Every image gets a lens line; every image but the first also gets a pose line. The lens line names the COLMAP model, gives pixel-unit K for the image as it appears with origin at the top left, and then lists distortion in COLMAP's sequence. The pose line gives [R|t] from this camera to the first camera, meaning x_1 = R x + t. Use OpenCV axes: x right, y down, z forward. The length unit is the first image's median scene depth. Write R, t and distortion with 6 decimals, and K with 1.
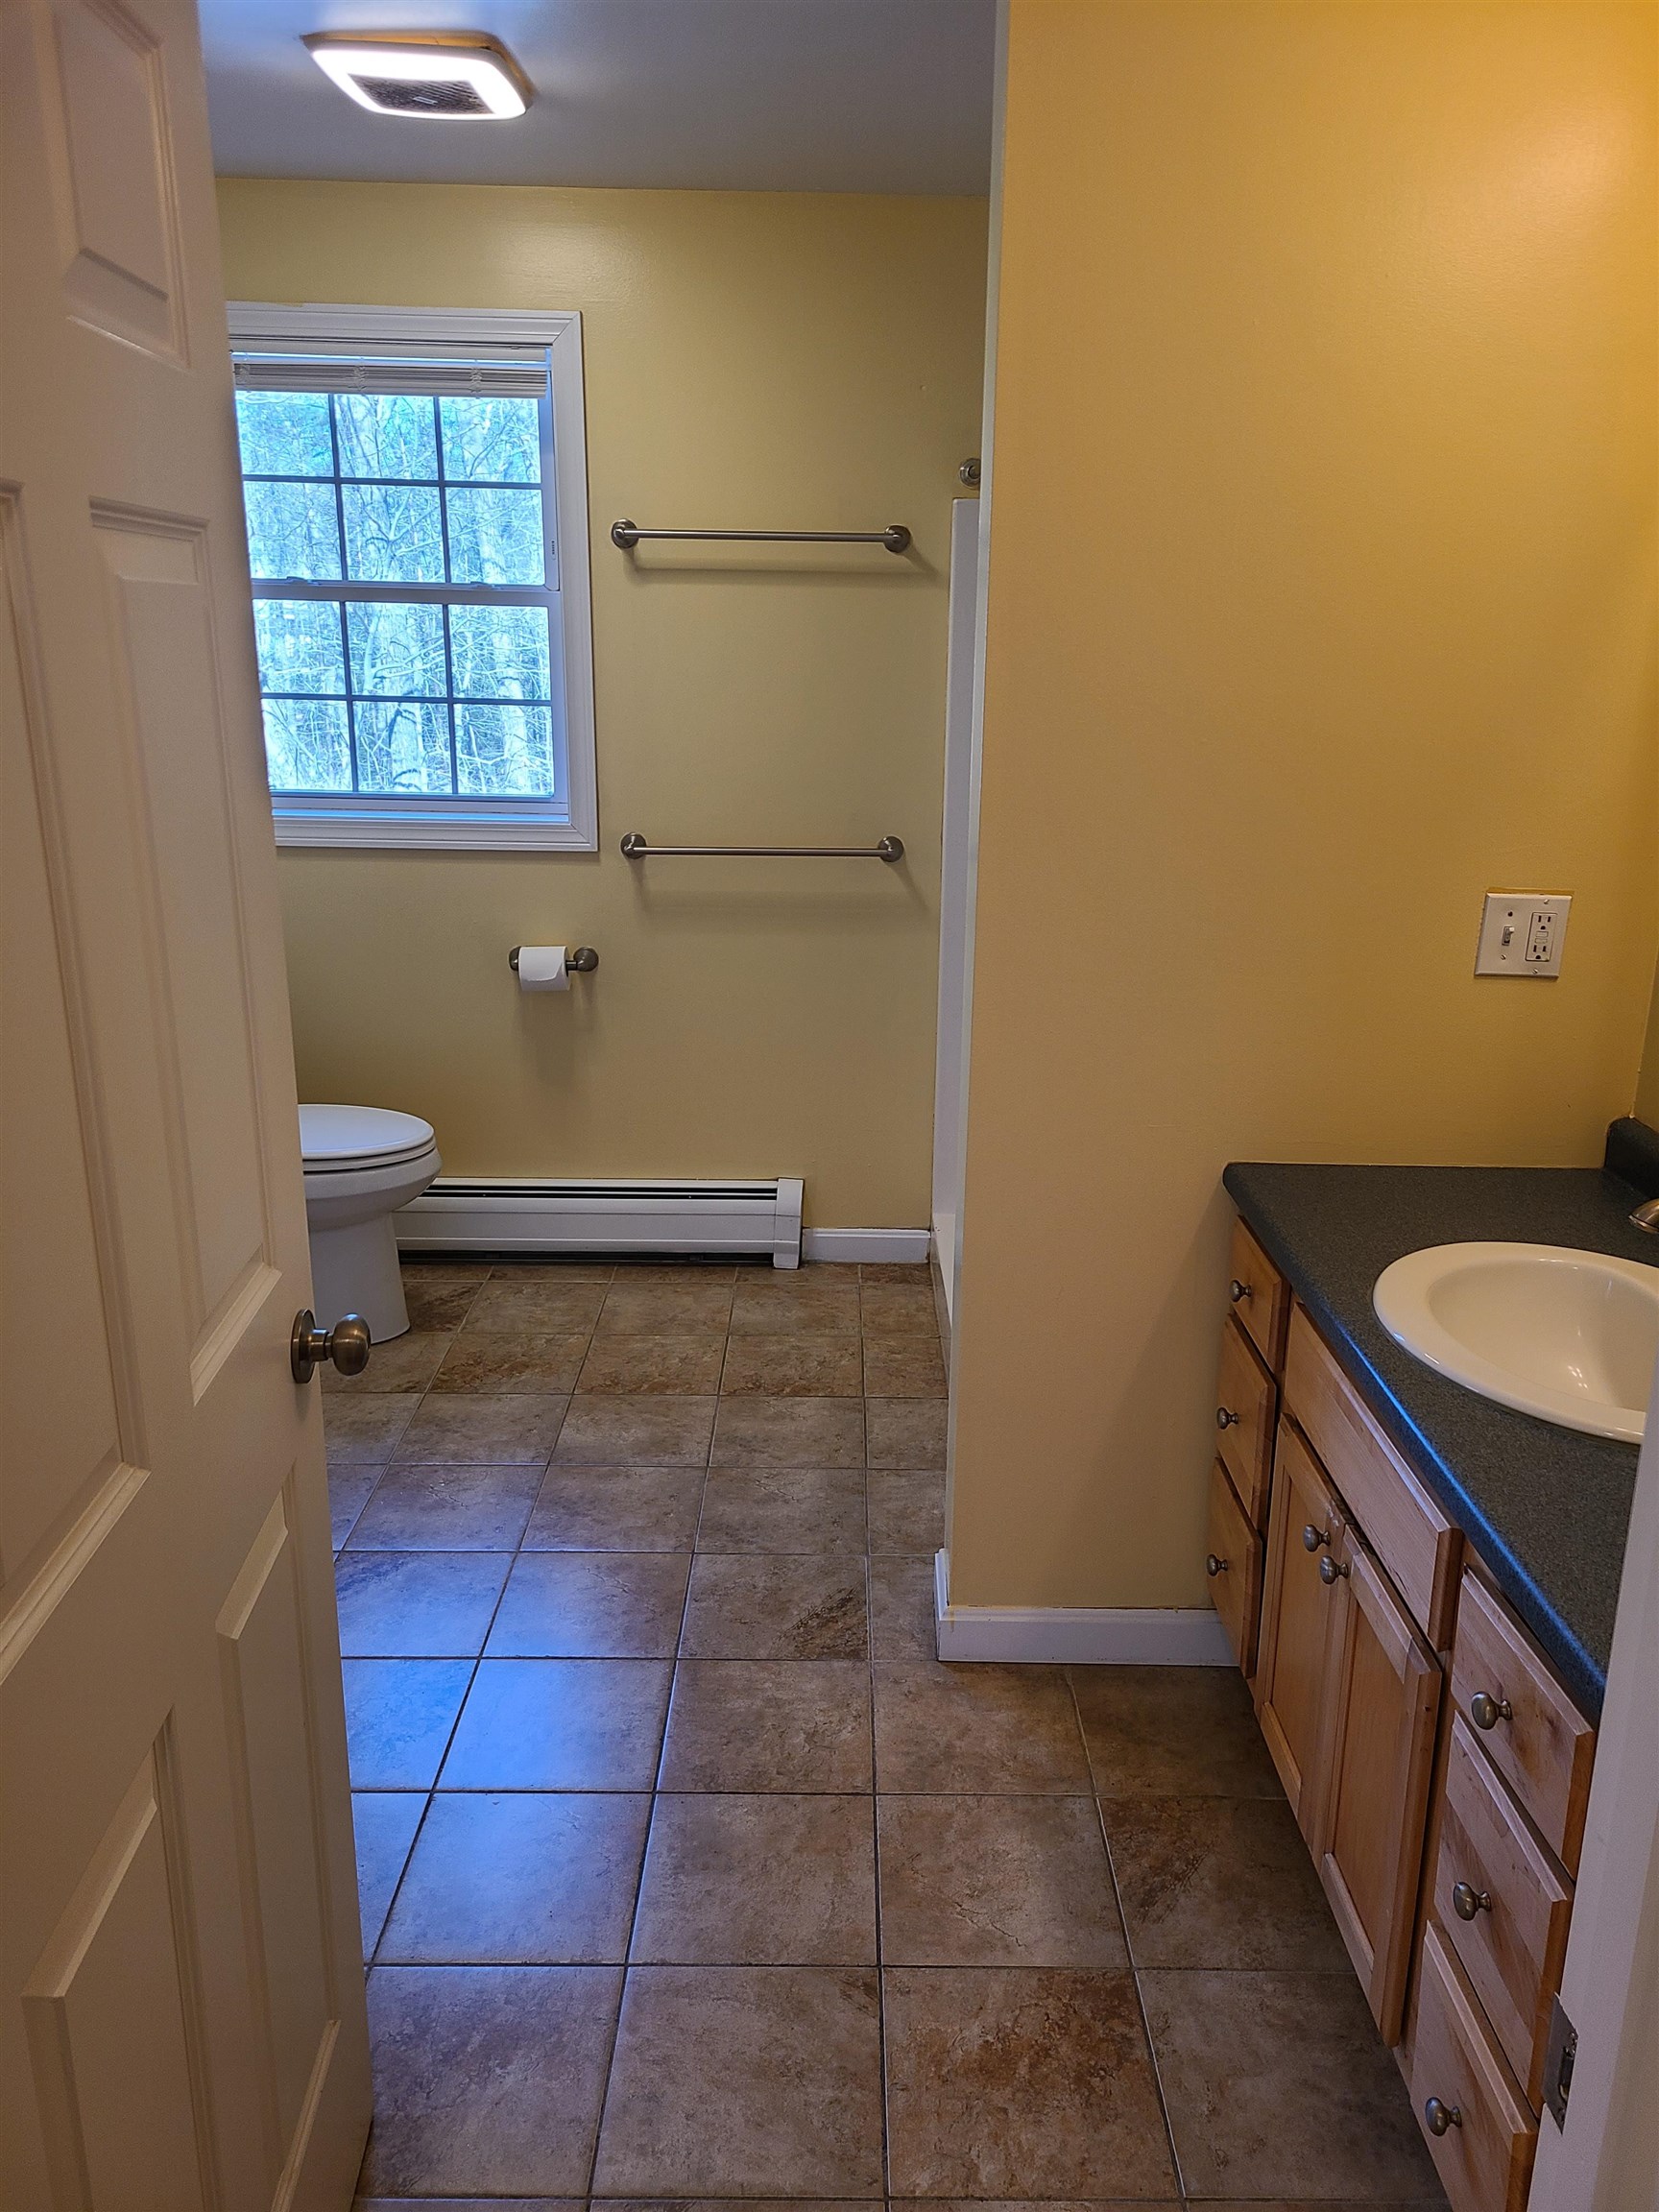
lens RADIAL K [[1656.5, 0, 852.5], [0, 1656.5, 1107.2], [0, 0, 1]] dist [0.057670, -0.044953]
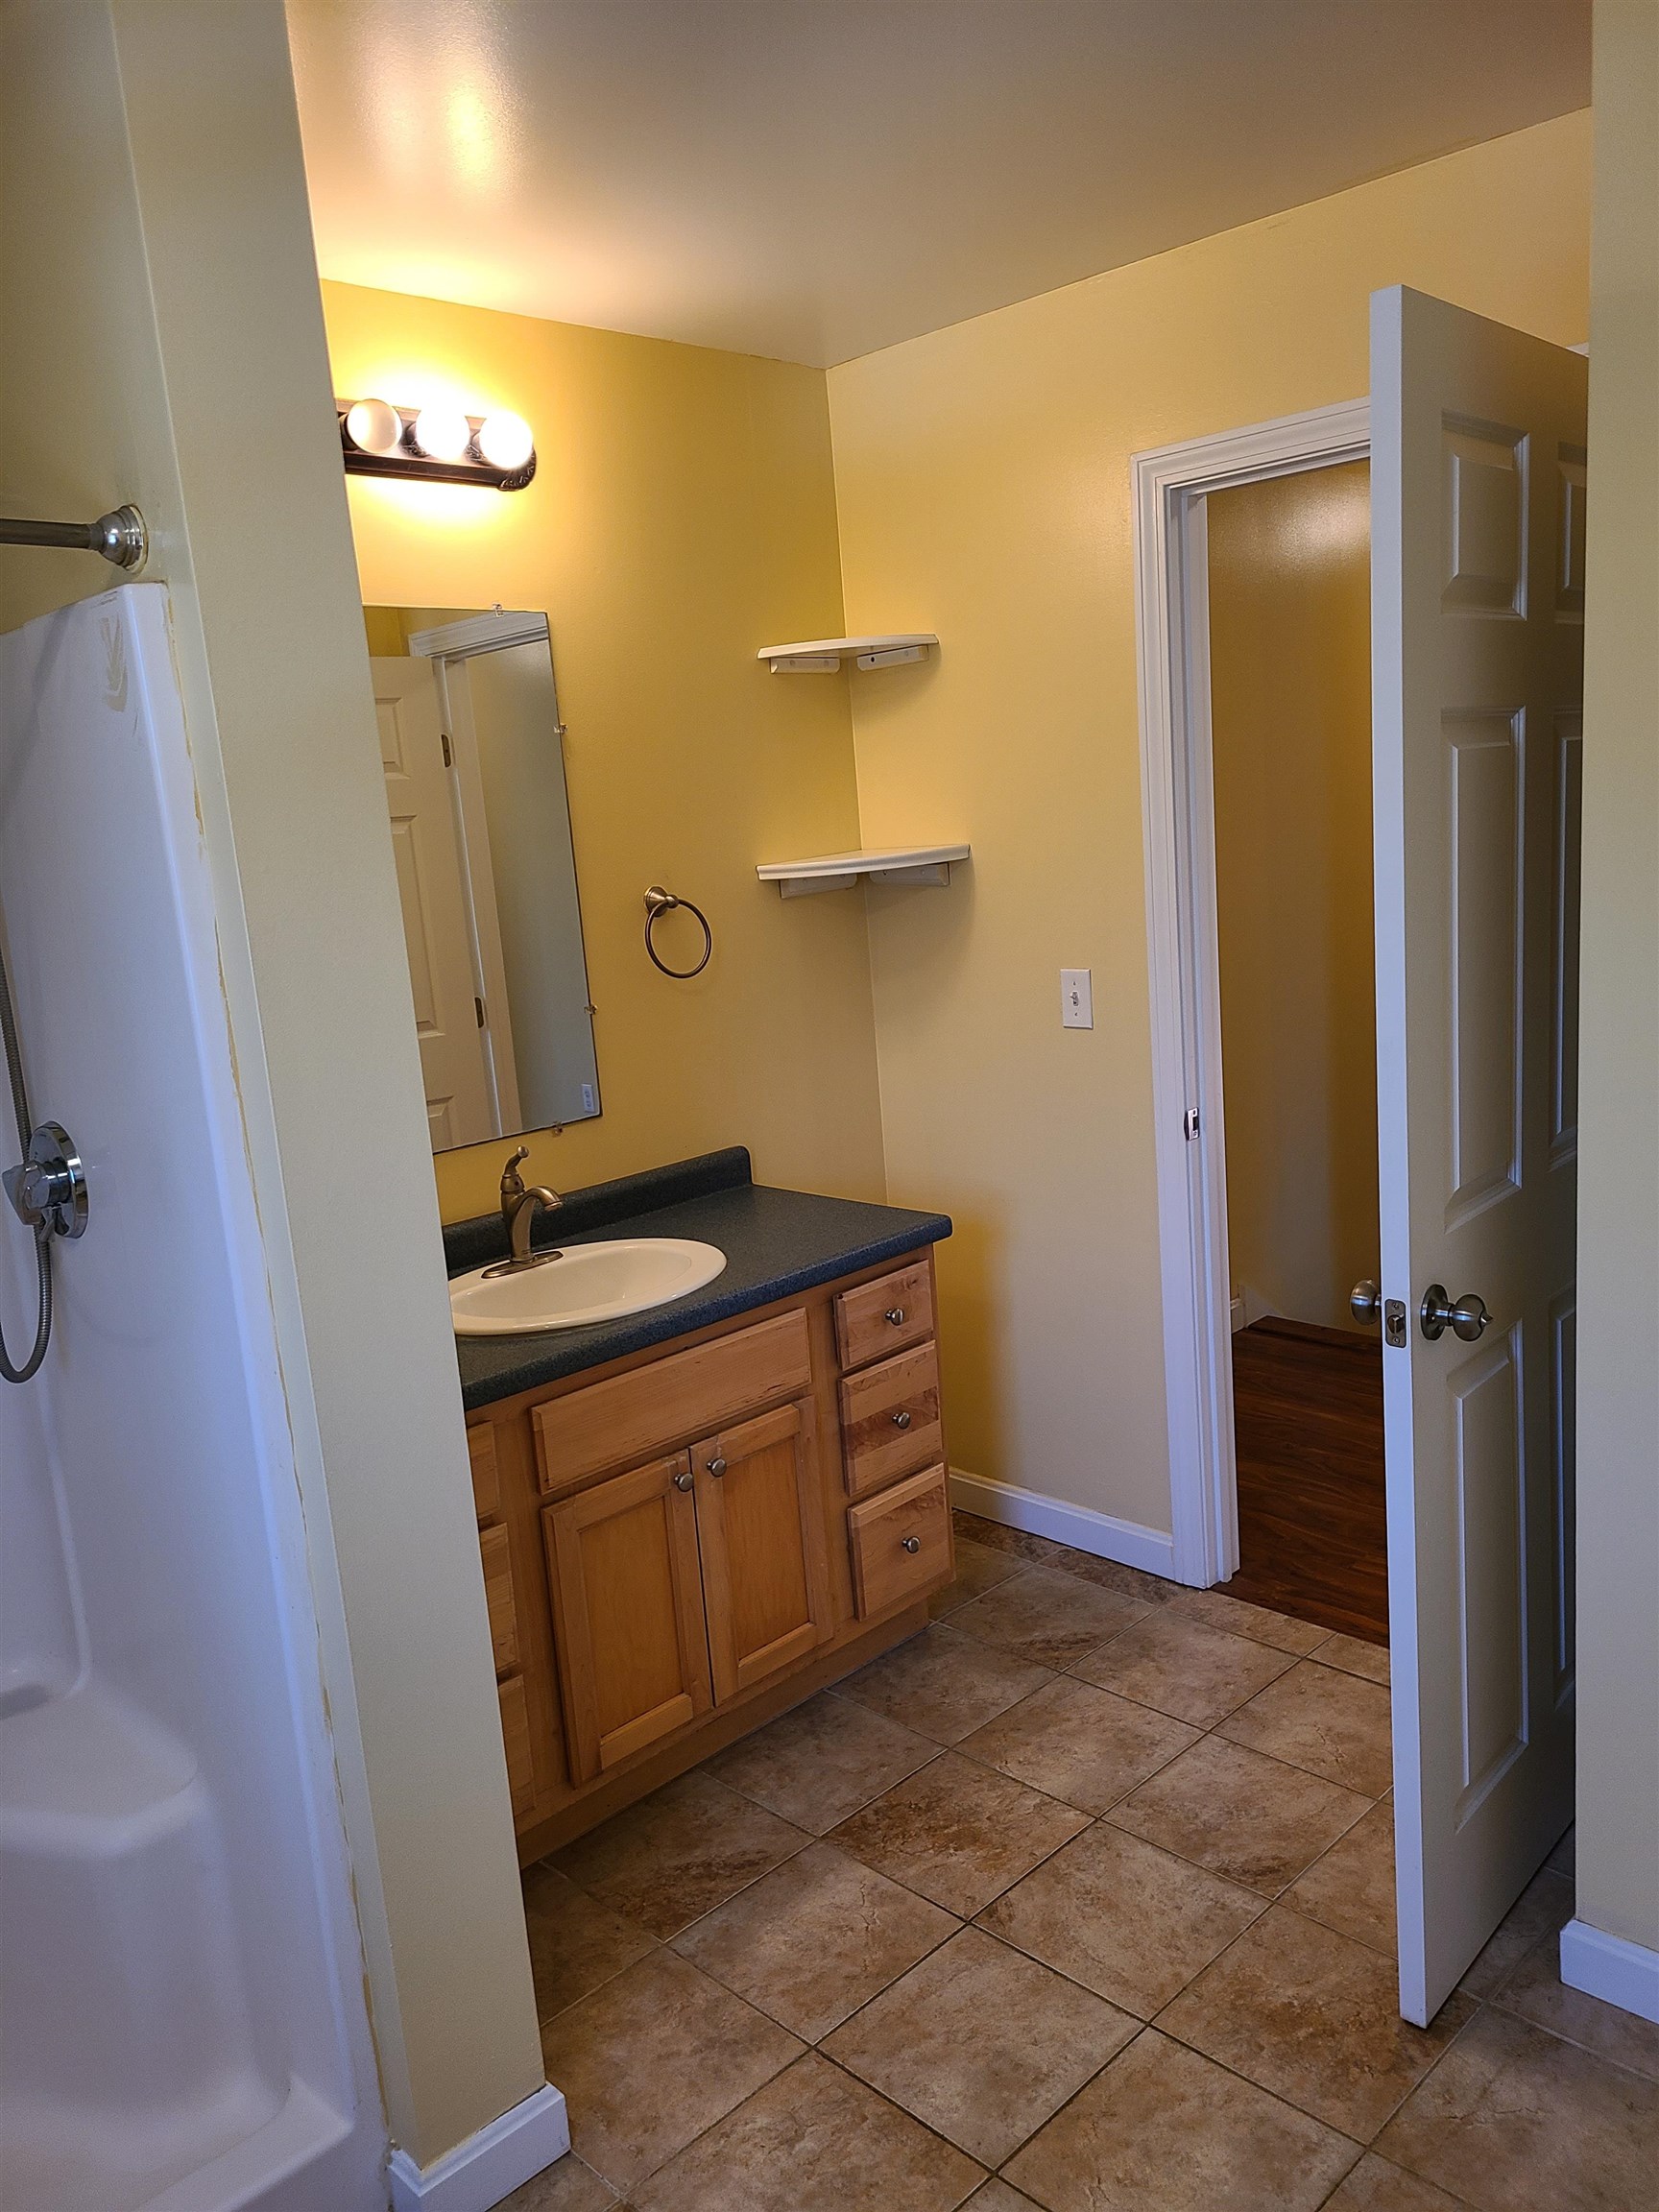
lens RADIAL K [[1656.5, 0, 828.6], [0, 1656.5, 1106.3], [0, 0, 1]] dist [0.057670, -0.044953]
pose [[-0.692218, -0.093142, 0.715653, -0.717781], [0.265261, 0.889387, 0.372328, -0.470699], [-0.671172, 0.447566, -0.590942, 1.531775]]
